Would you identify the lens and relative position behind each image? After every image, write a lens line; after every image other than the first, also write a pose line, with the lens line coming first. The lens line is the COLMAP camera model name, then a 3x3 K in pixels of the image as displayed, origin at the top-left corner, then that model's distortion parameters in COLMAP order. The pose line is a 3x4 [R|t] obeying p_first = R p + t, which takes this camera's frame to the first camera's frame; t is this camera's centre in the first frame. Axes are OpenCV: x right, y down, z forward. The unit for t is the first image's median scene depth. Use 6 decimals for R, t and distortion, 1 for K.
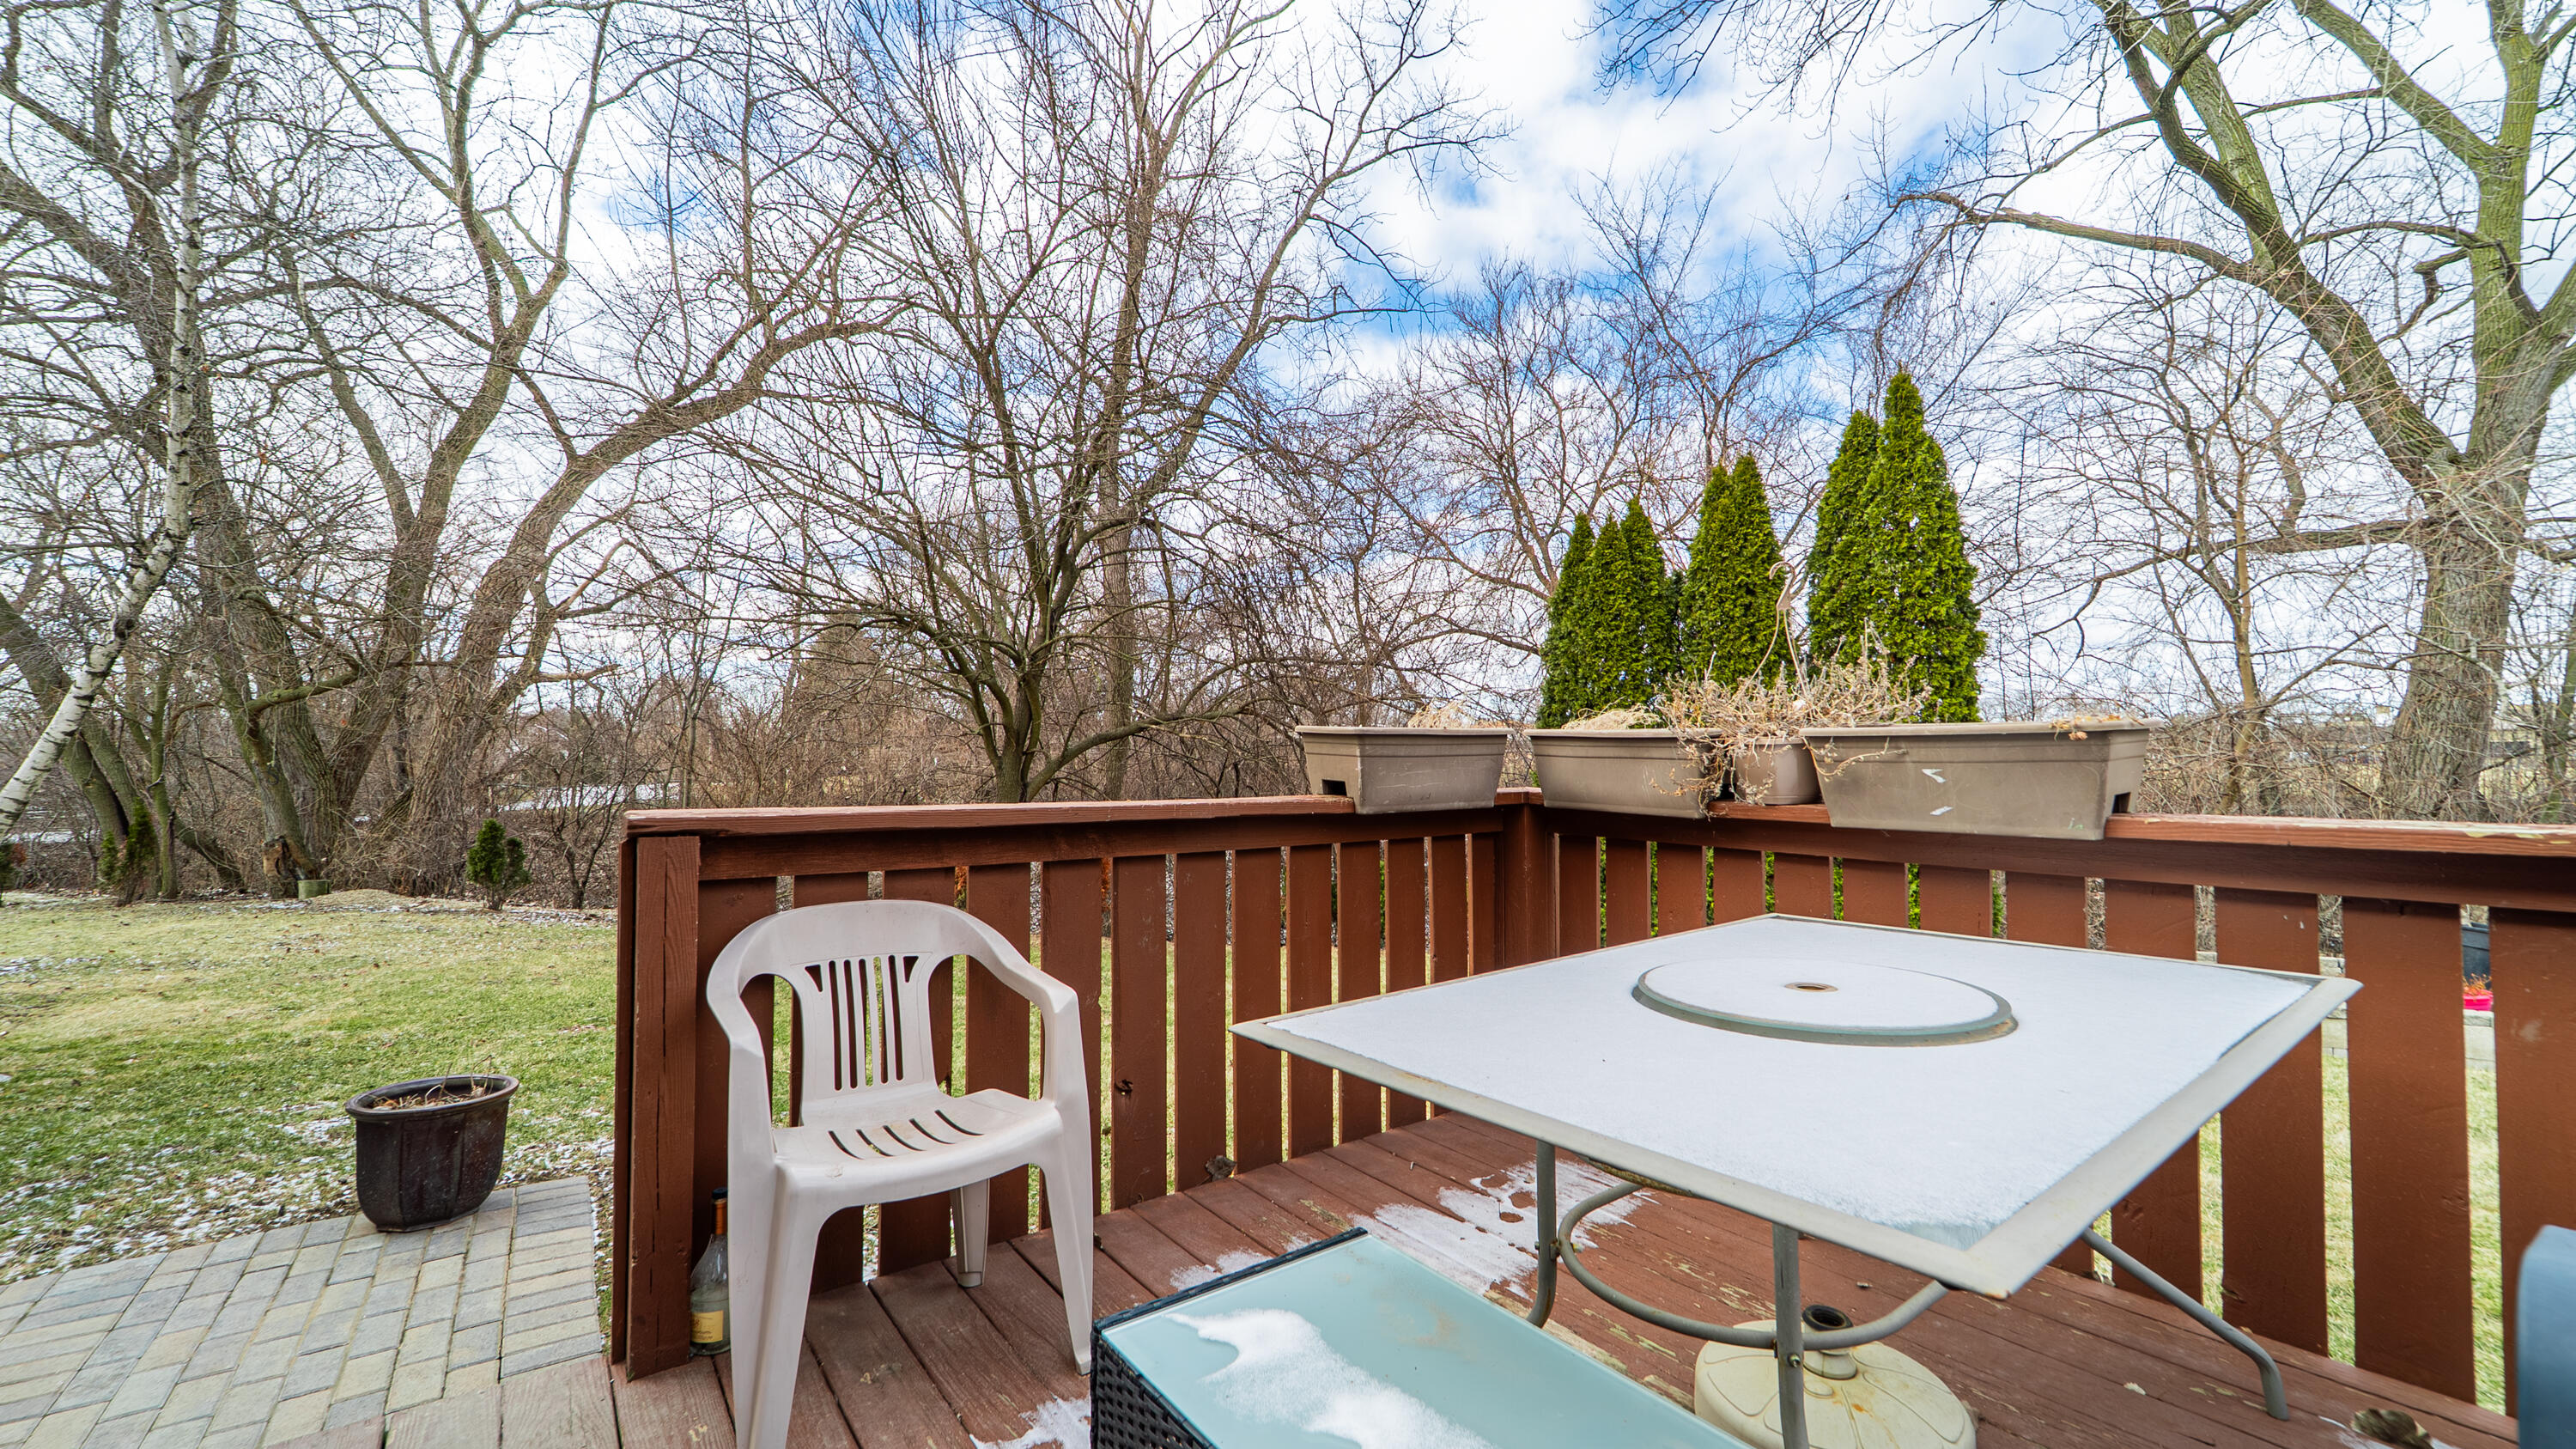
lens RADIAL K [[1031.1, 0, 1292.2], [0, 1031.1, 731.0], [0, 0, 1]] dist [-0.000793, -0.000499]
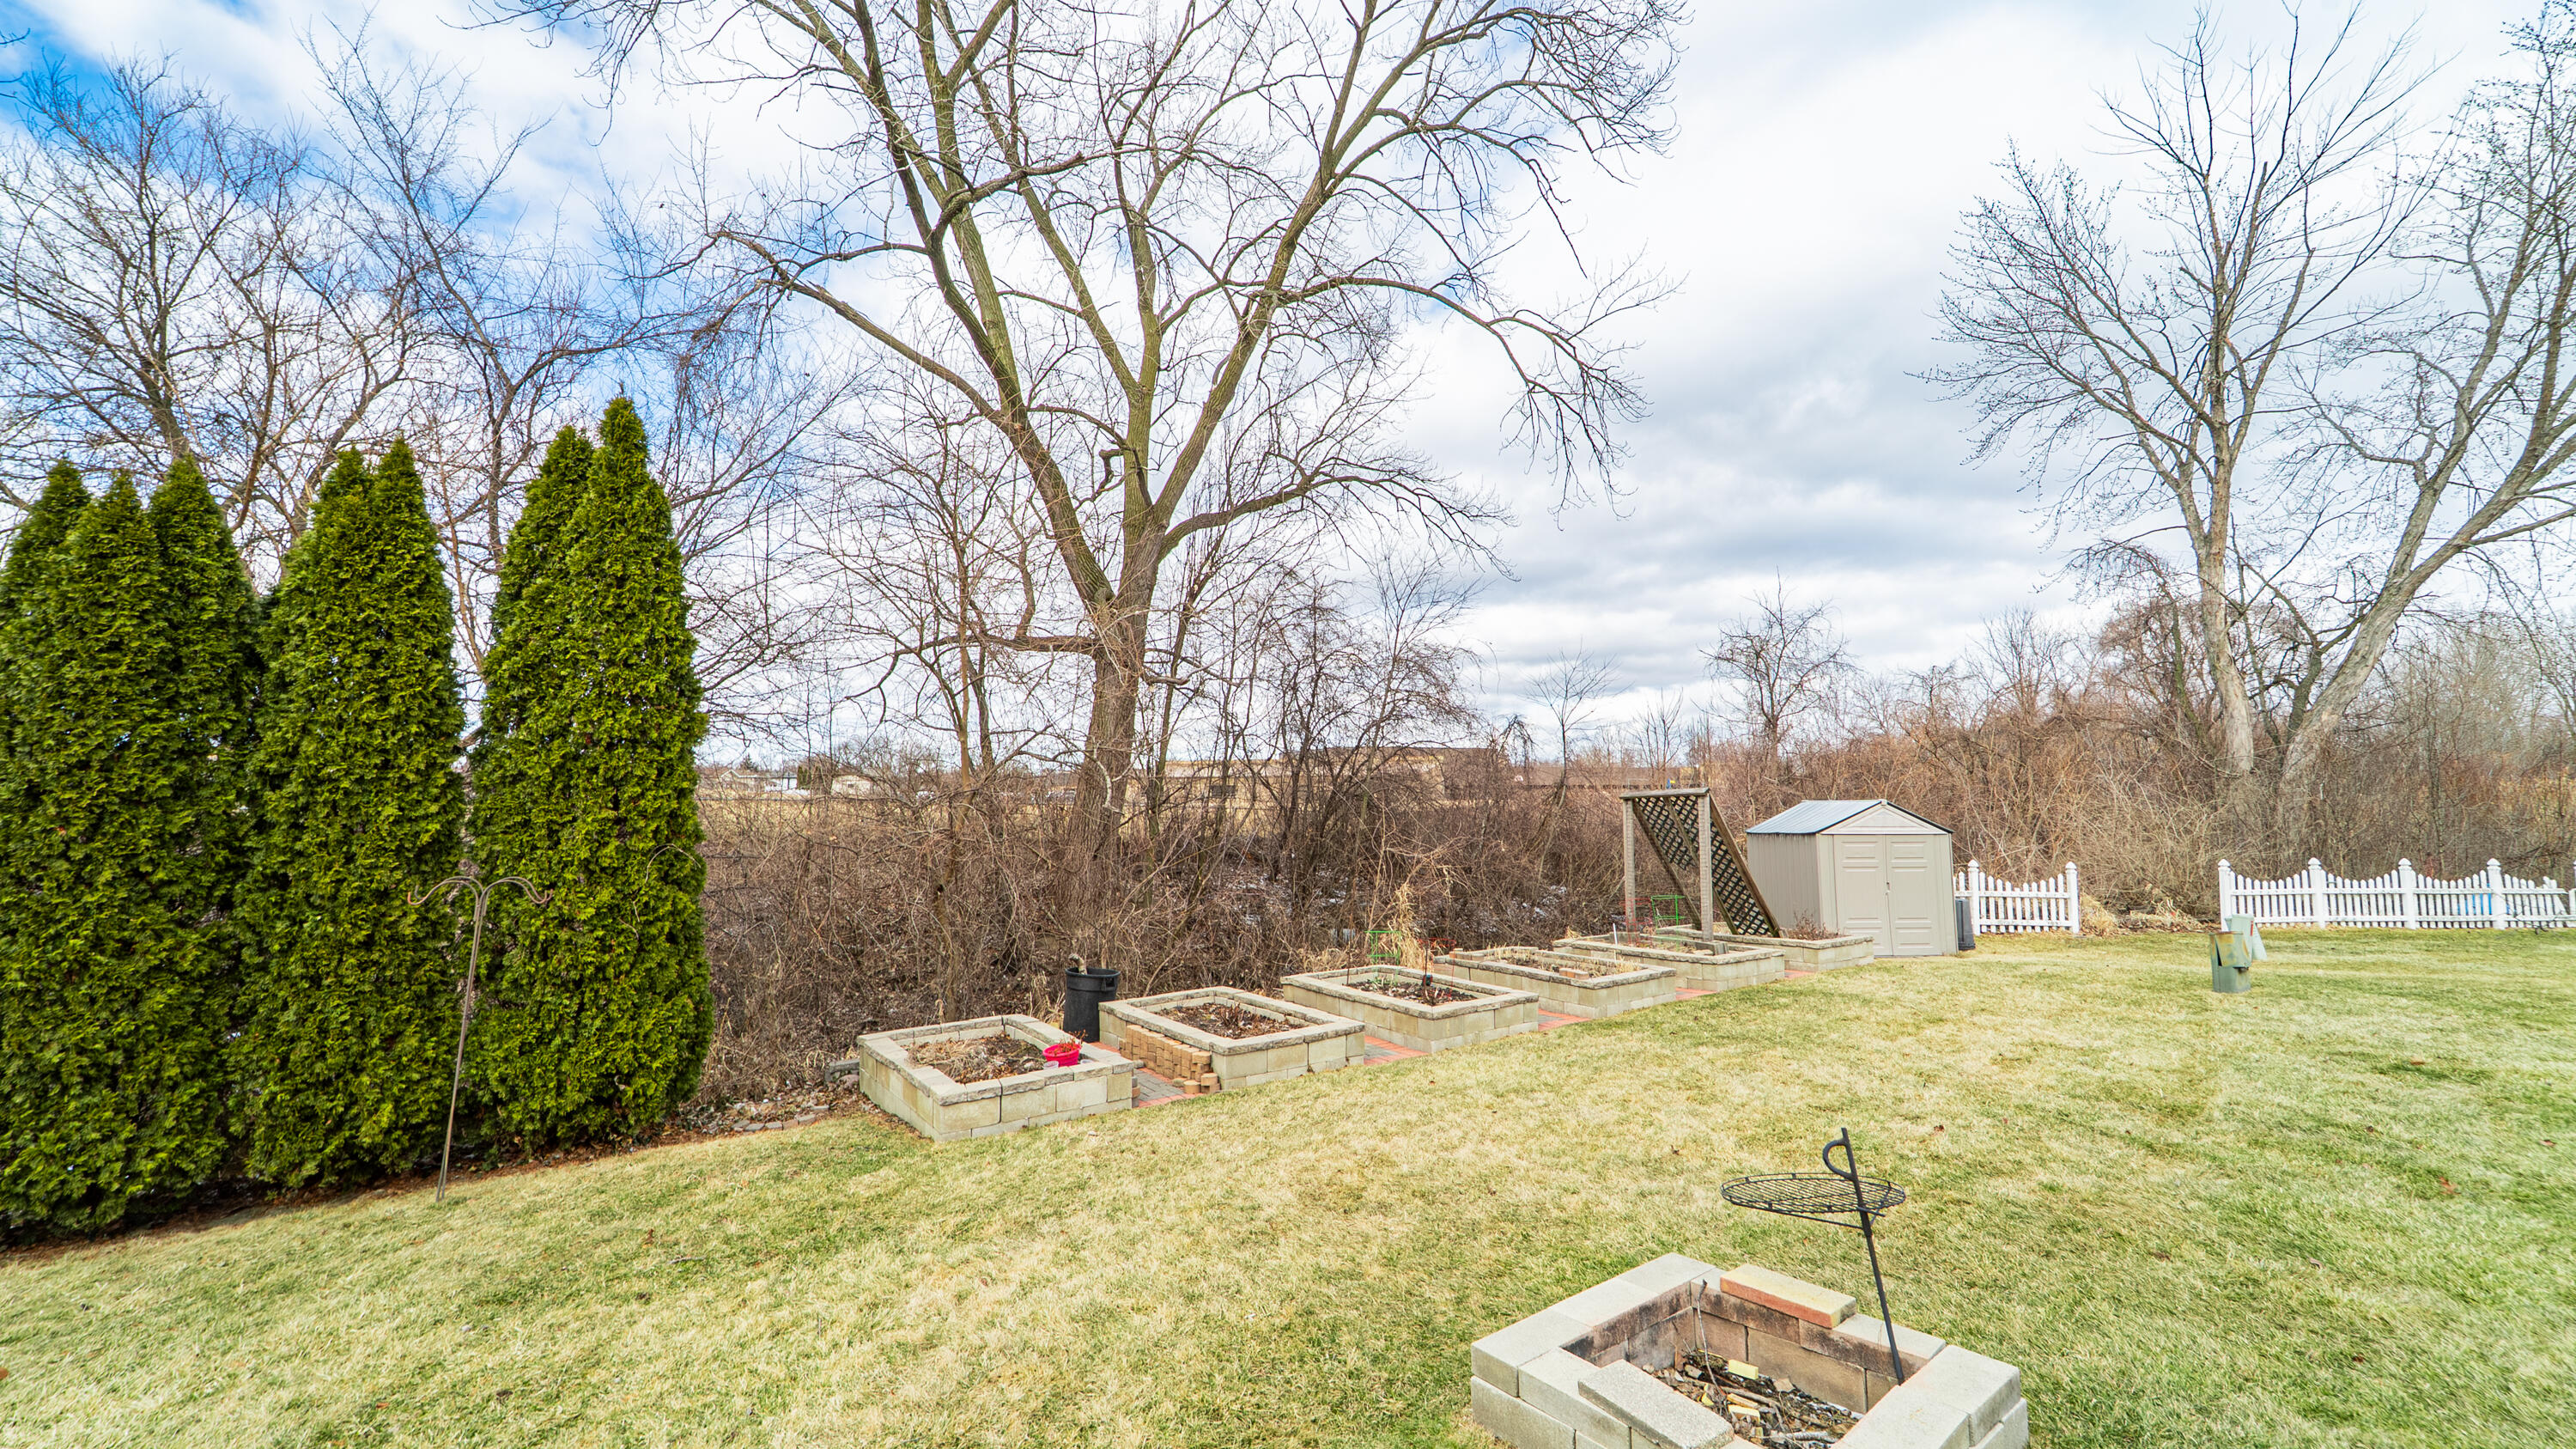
lens RADIAL K [[1031.1, 0, 1292.2], [0, 1031.1, 731.0], [0, 0, 1]] dist [-0.000793, -0.000499]
pose [[0.541995, 0.047379, 0.839045, 0.131808], [-0.016911, 0.998822, -0.045478, -0.032113], [-0.840212, 0.010459, 0.542158, 0.063371]]
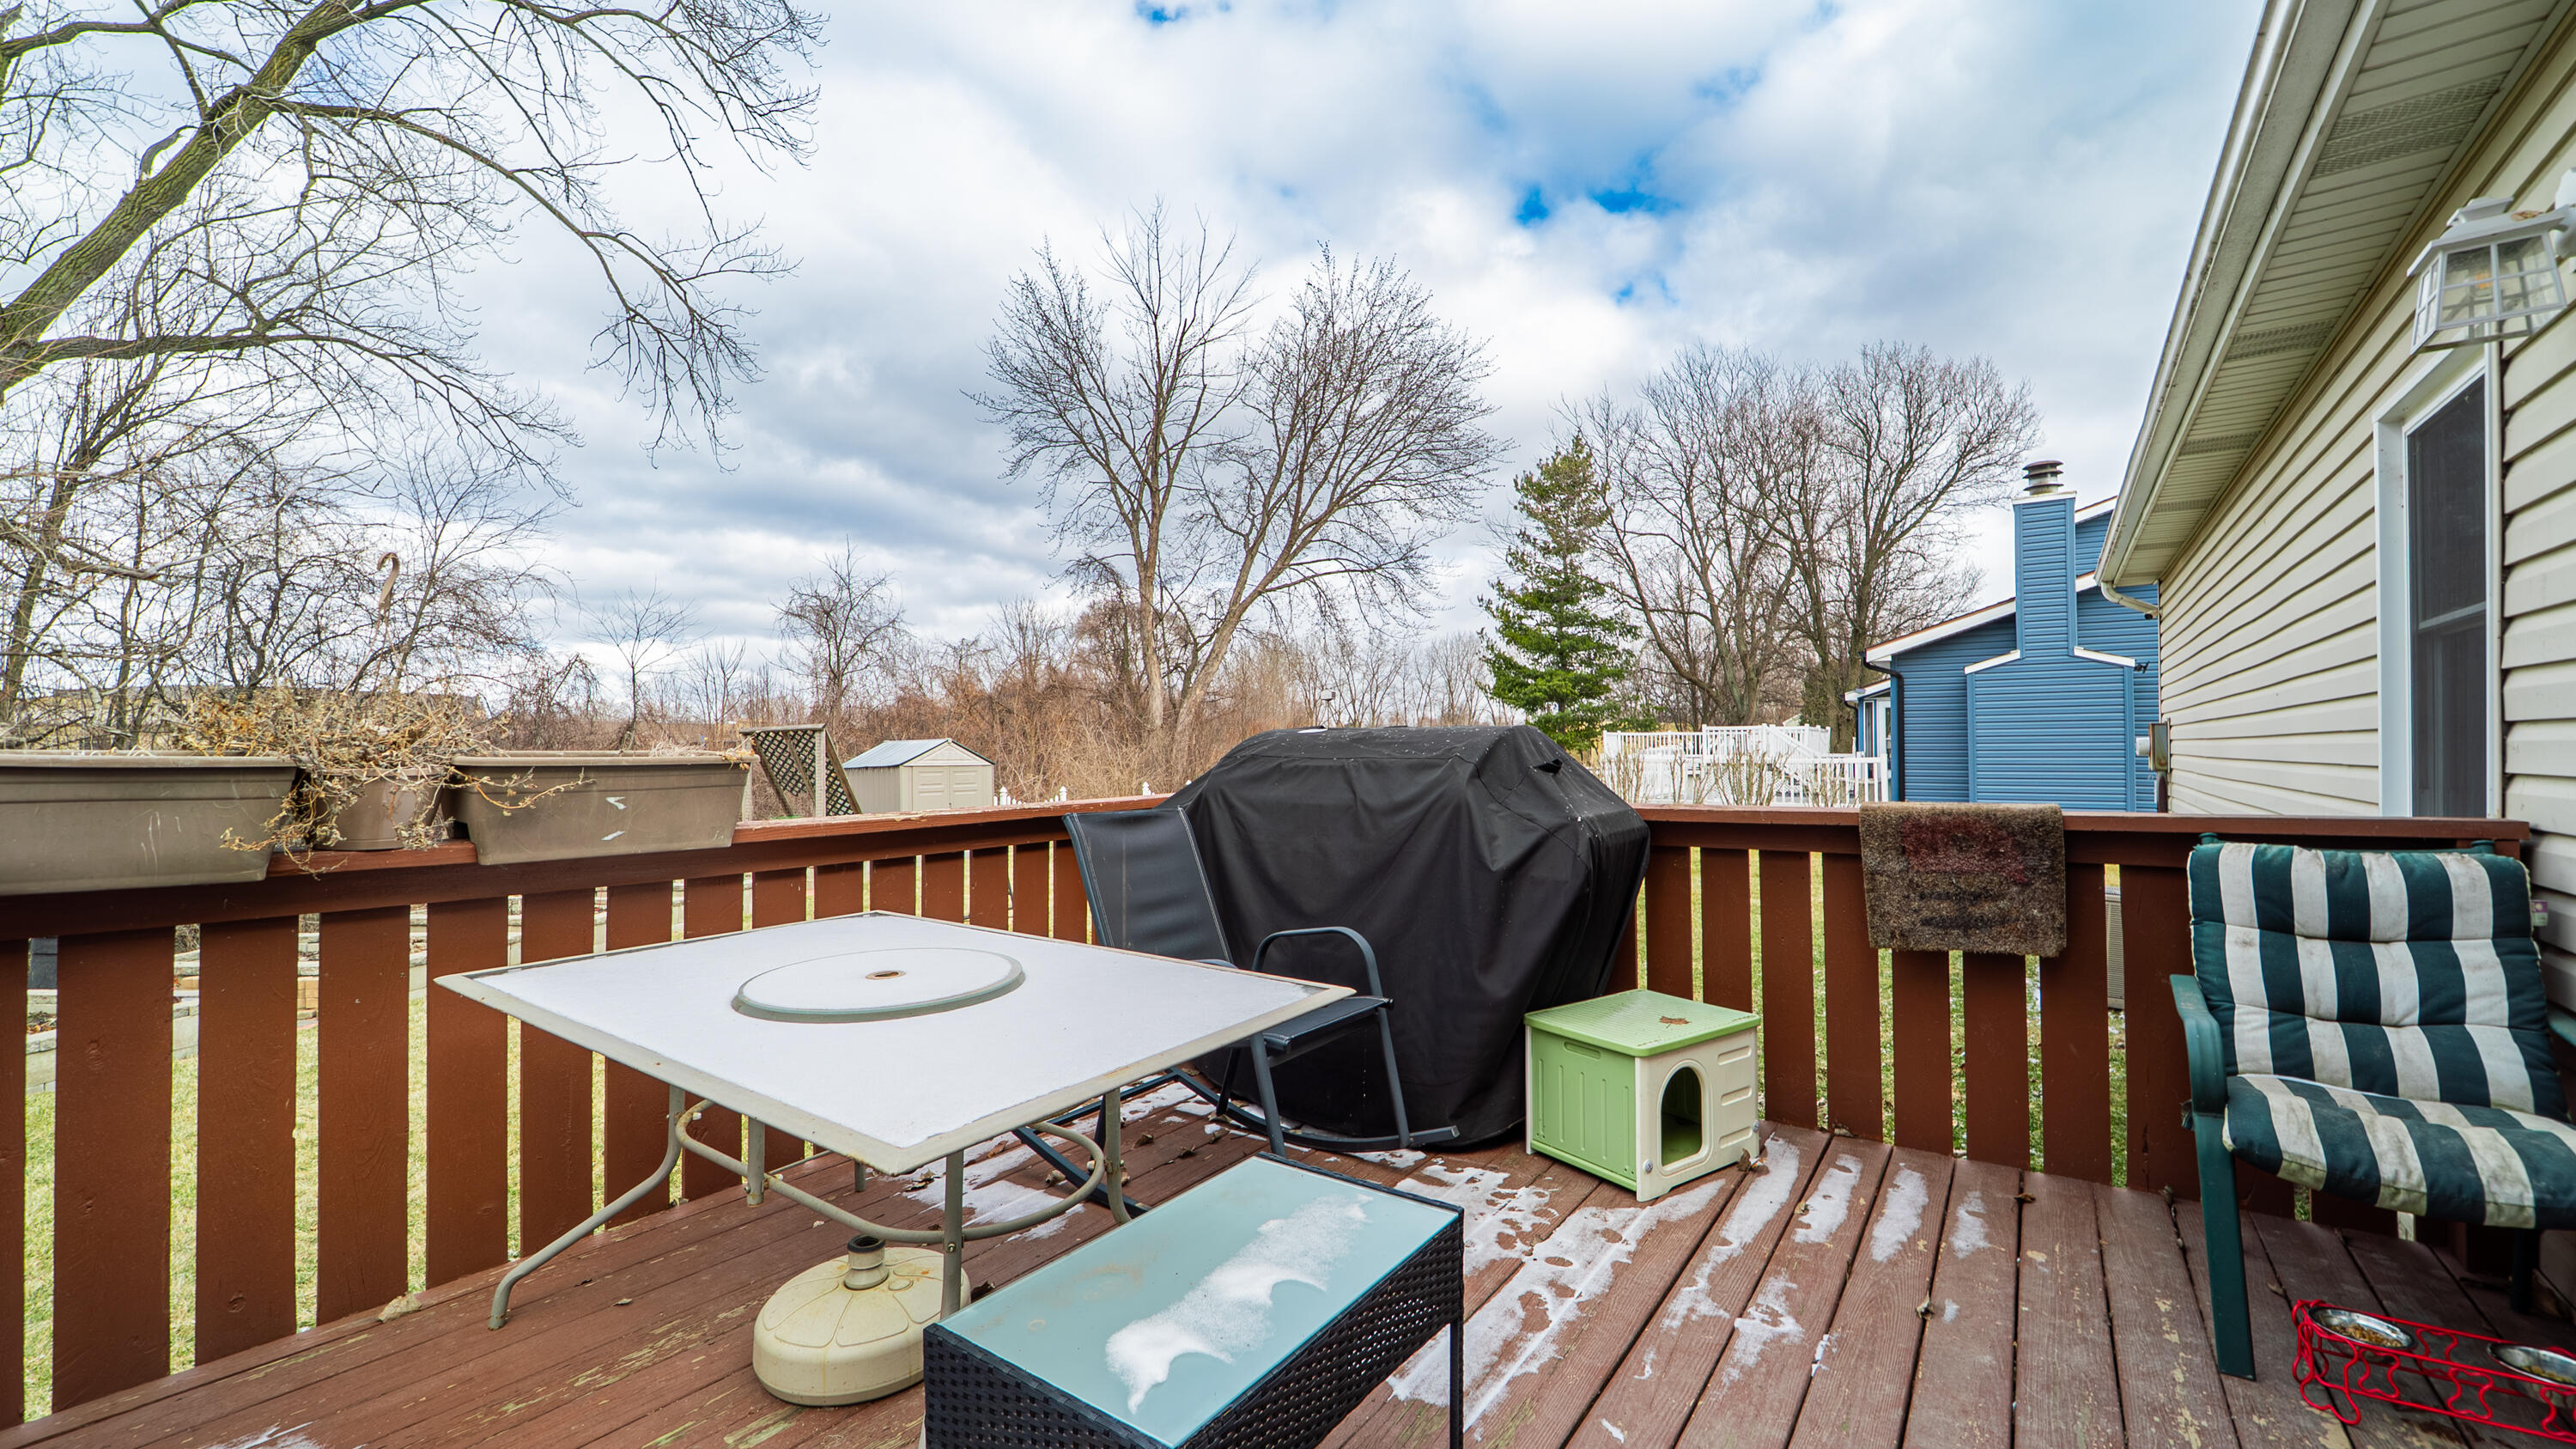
lens RADIAL K [[1031.1, 0, 1292.2], [0, 1031.1, 731.0], [0, 0, 1]] dist [-0.000793, -0.000499]
pose [[-0.300301, 0.016740, 0.953698, -0.101206], [-0.020258, 0.999509, -0.023923, -0.003280], [-0.953629, -0.026504, -0.299814, 0.109364]]
